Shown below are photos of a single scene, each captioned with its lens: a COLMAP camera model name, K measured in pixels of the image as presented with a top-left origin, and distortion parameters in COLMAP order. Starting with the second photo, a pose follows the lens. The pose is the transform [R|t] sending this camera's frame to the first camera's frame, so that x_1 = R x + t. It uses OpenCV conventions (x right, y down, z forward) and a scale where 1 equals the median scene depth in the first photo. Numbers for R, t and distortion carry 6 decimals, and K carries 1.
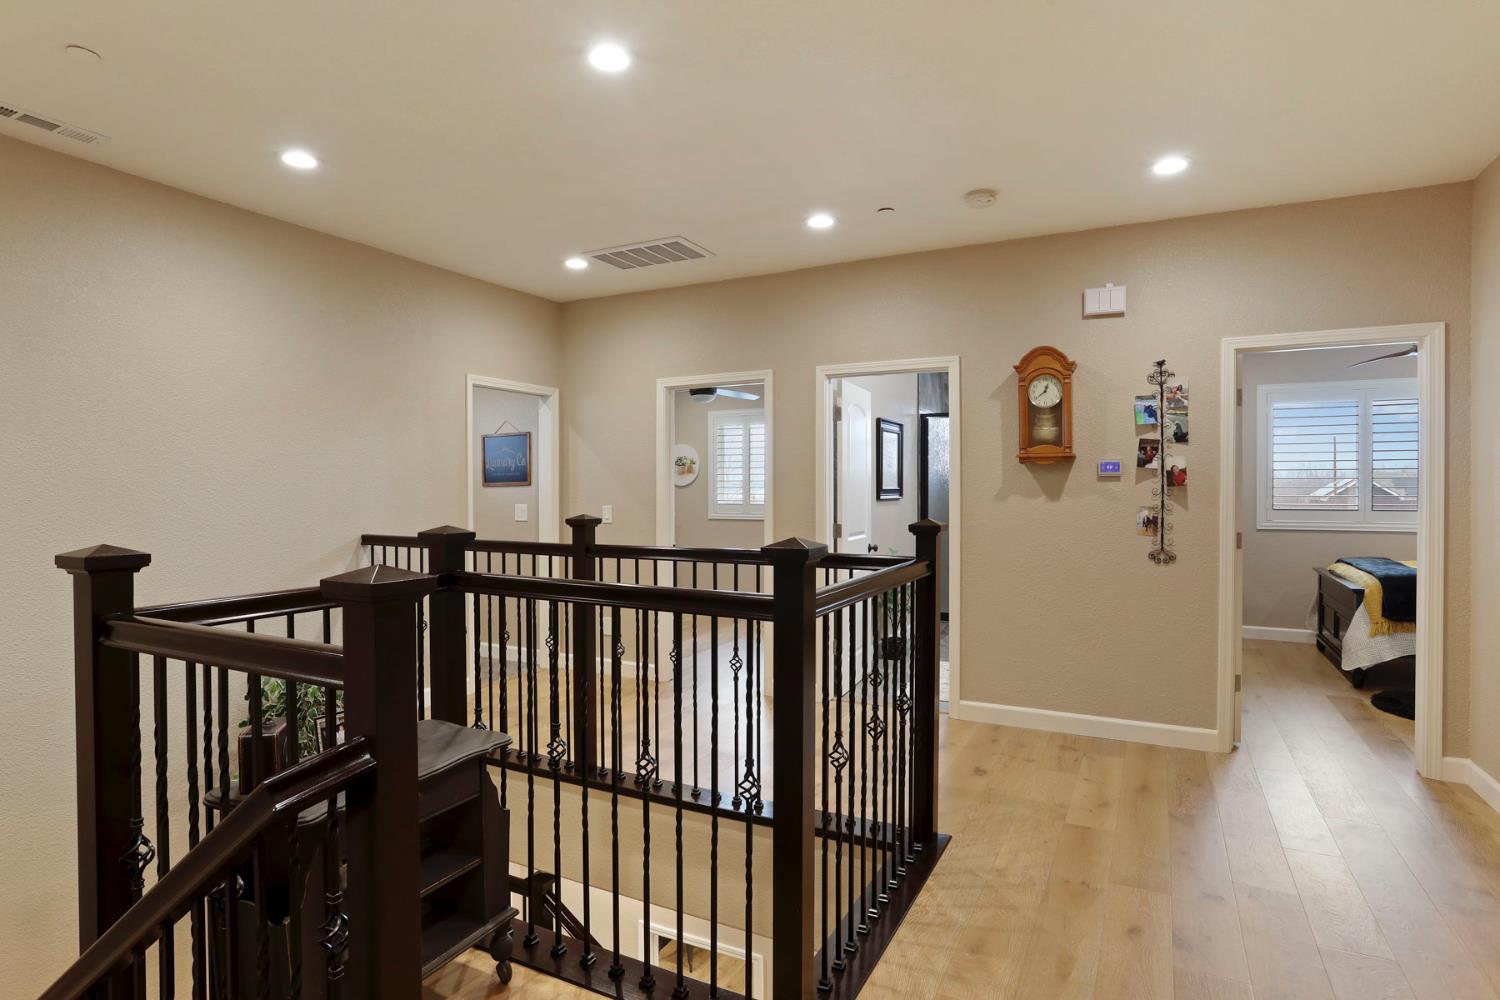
lens RADIAL K [[795.6, 0, 743.9], [0, 795.6, 504.1], [0, 0, 1]] dist [-0.062925, 0.033320]
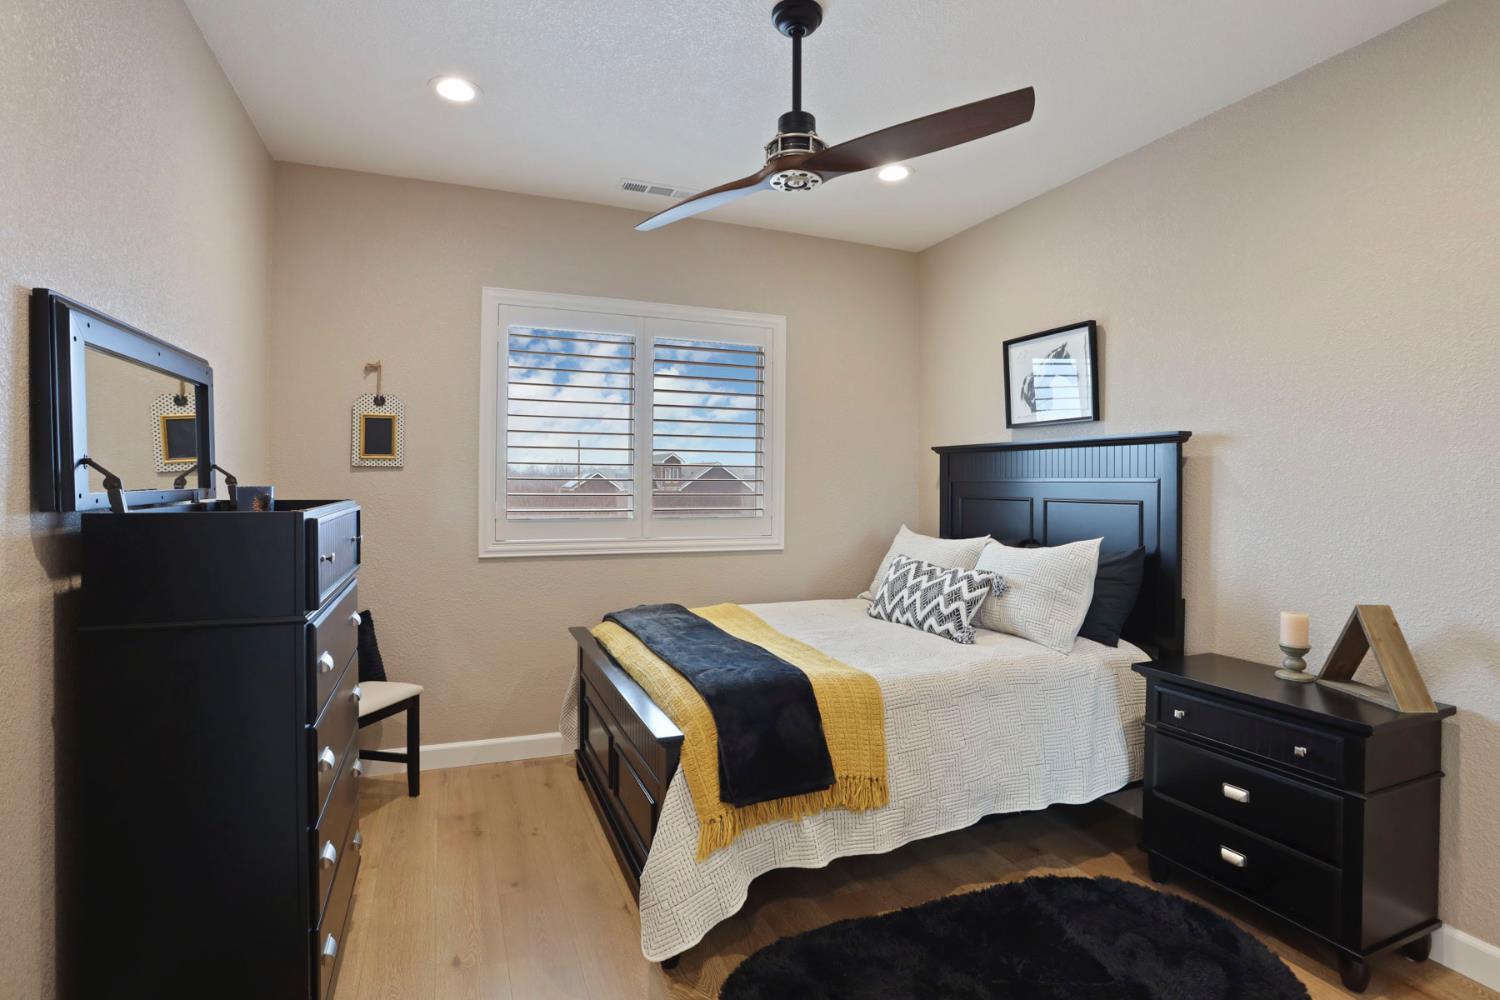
lens RADIAL K [[753.3, 0, 741.8], [0, 753.3, 499.0], [0, 0, 1]] dist [-0.077021, 0.034955]
pose [[0.648685, -0.004408, 0.761044, 0.518422], [-0.001337, 0.999975, 0.006931, -0.012619], [-0.761056, -0.005513, 0.648663, 0.713369]]
